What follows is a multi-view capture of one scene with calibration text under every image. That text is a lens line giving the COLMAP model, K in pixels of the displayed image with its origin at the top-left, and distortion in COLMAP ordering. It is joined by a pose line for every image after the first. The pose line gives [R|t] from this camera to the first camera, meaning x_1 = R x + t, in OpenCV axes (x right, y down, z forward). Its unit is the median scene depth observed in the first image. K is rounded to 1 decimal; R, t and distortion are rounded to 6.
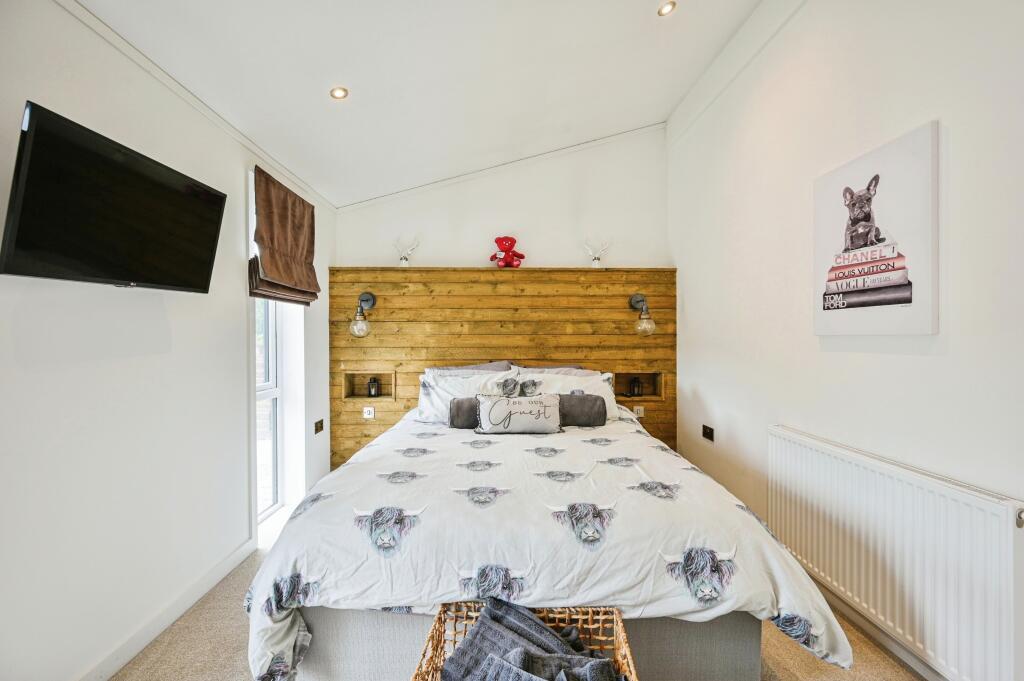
lens RADIAL K [[421.2, 0, 504.8], [0, 421.2, 337.6], [0, 0, 1]] dist [0.000602, -0.000077]
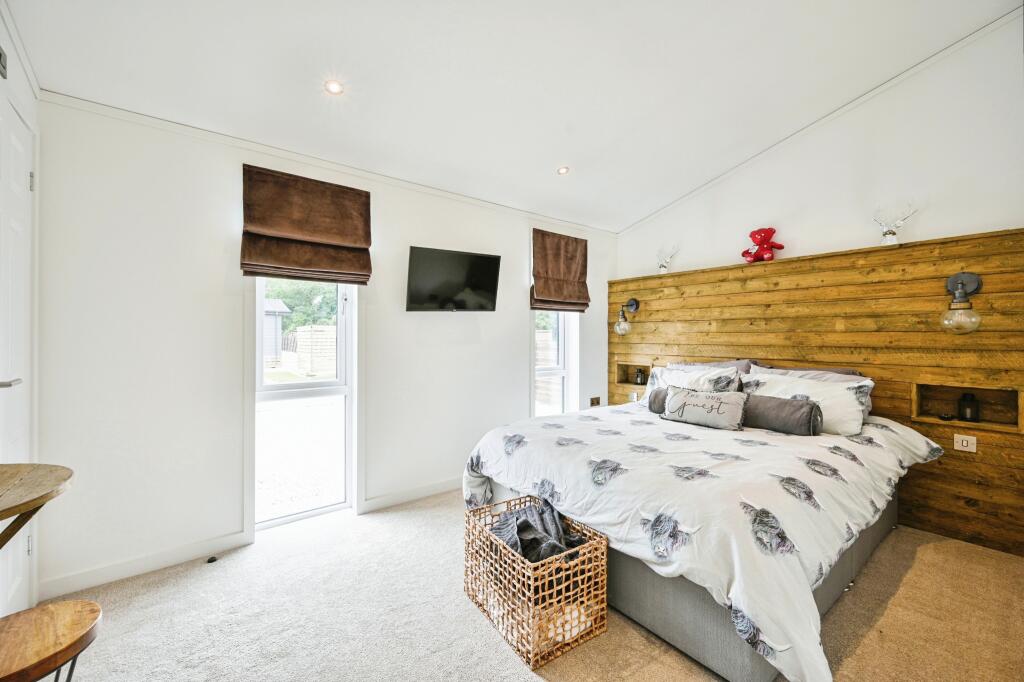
lens RADIAL K [[421.2, 0, 504.8], [0, 421.2, 338.1], [0, 0, 1]] dist [0.000602, -0.000077]
pose [[0.585761, 0.005902, -0.810462, 0.447384], [-0.000976, 0.999978, 0.006577, -0.000159], [0.810483, -0.003061, 0.585754, -0.019701]]
